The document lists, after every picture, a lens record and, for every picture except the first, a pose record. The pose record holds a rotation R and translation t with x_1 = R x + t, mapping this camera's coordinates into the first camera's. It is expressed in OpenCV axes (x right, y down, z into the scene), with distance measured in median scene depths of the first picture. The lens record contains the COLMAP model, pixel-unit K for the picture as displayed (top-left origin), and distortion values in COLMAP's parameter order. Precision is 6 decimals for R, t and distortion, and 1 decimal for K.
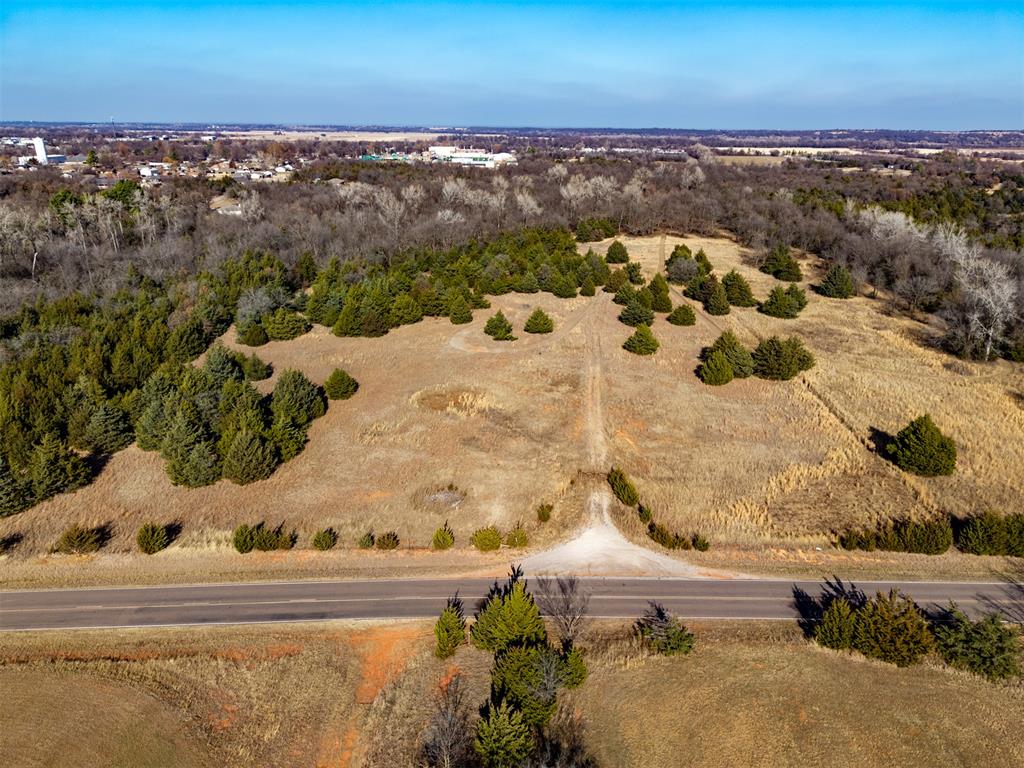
lens RADIAL K [[690.0, 0, 512.0], [0, 690.0, 384.0], [0, 0, 1]] dist [-0.002643, -0.002746]
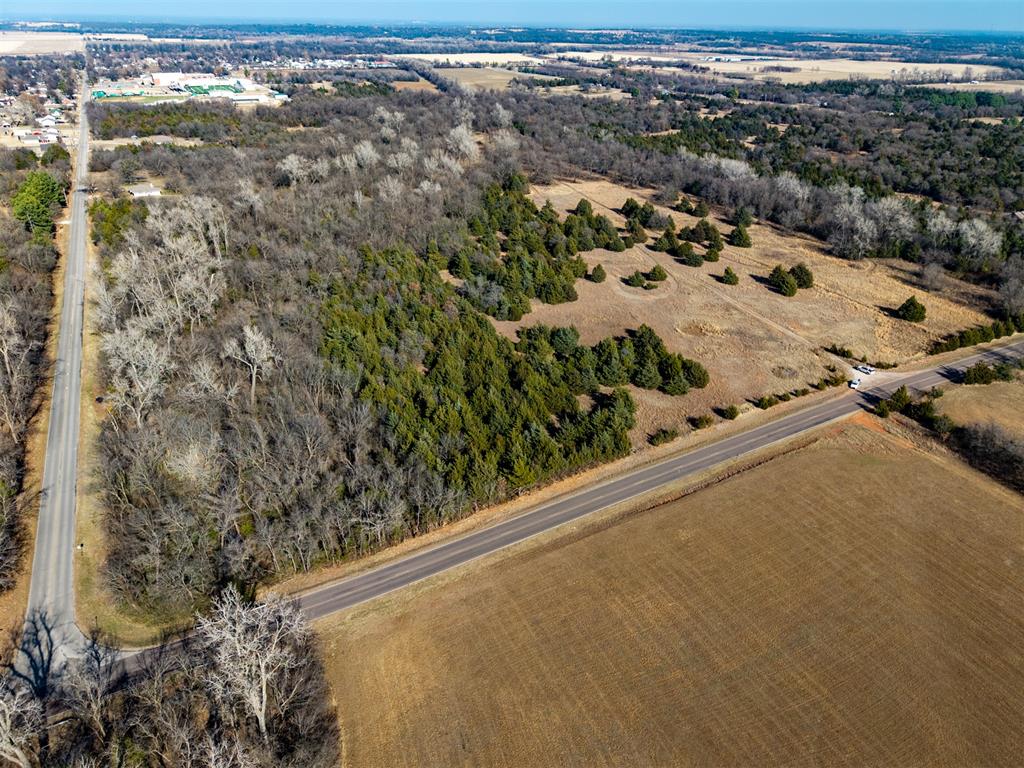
lens RADIAL K [[690.0, 0, 512.0], [0, 690.0, 384.0], [0, 0, 1]] dist [-0.002643, -0.002746]
pose [[0.887452, -0.211183, 0.409672, -0.390722], [0.154661, 0.973762, 0.166935, -0.064297], [-0.434177, -0.084786, 0.896829, -0.122270]]
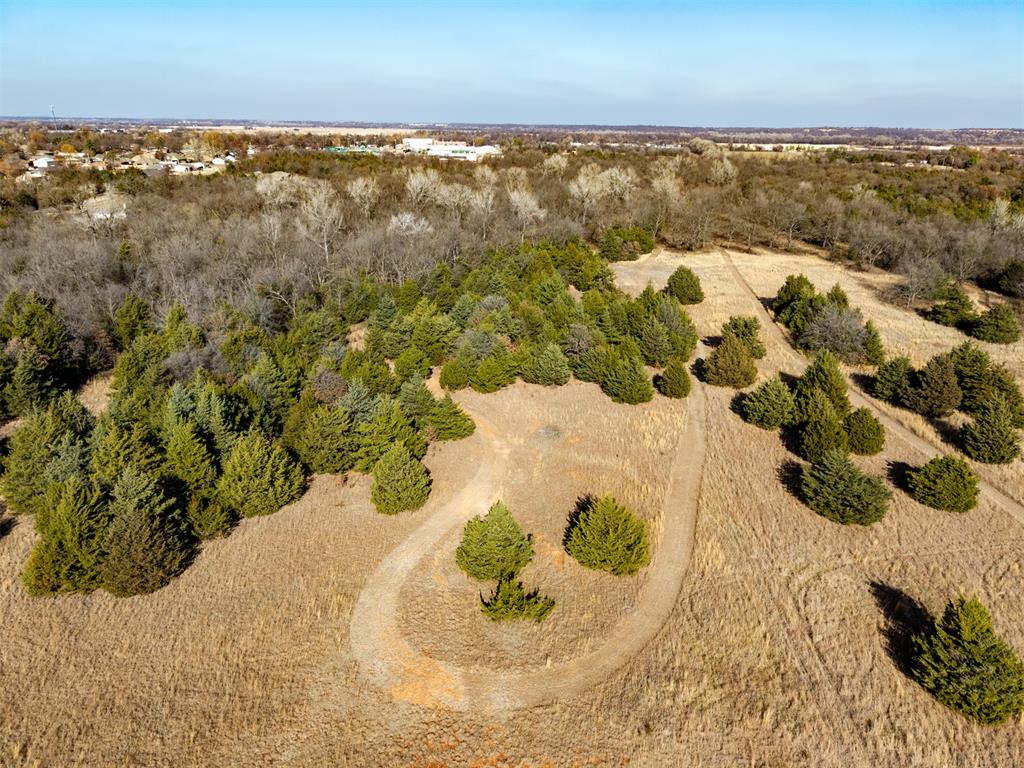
lens RADIAL K [[690.0, 0, 512.0], [0, 690.0, 384.0], [0, 0, 1]] dist [-0.002643, -0.002746]
pose [[0.999676, -0.005012, 0.024958, -0.008283], [0.004961, 0.999985, 0.002134, -0.068934], [-0.024968, -0.002010, 0.999686, 0.257628]]
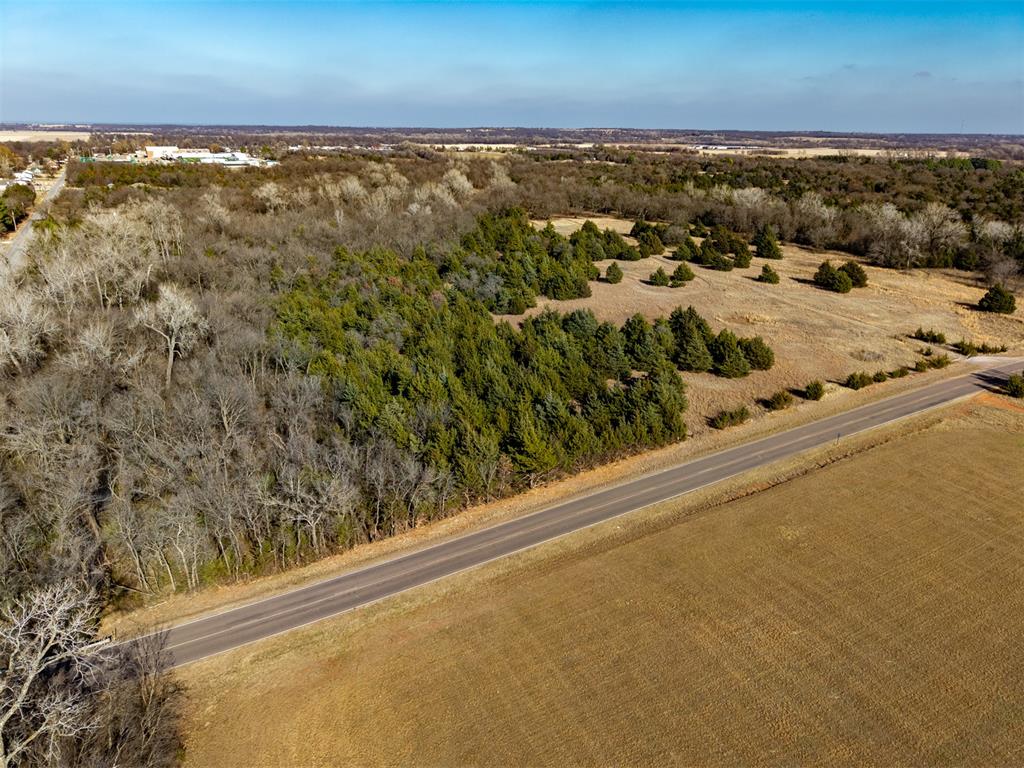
lens RADIAL K [[690.0, 0, 512.0], [0, 690.0, 384.0], [0, 0, 1]] dist [-0.002643, -0.002746]
pose [[0.882979, -0.161714, 0.440677, -0.359563], [0.160240, 0.986233, 0.040844, 0.006292], [-0.441215, 0.034550, 0.896736, -0.022288]]
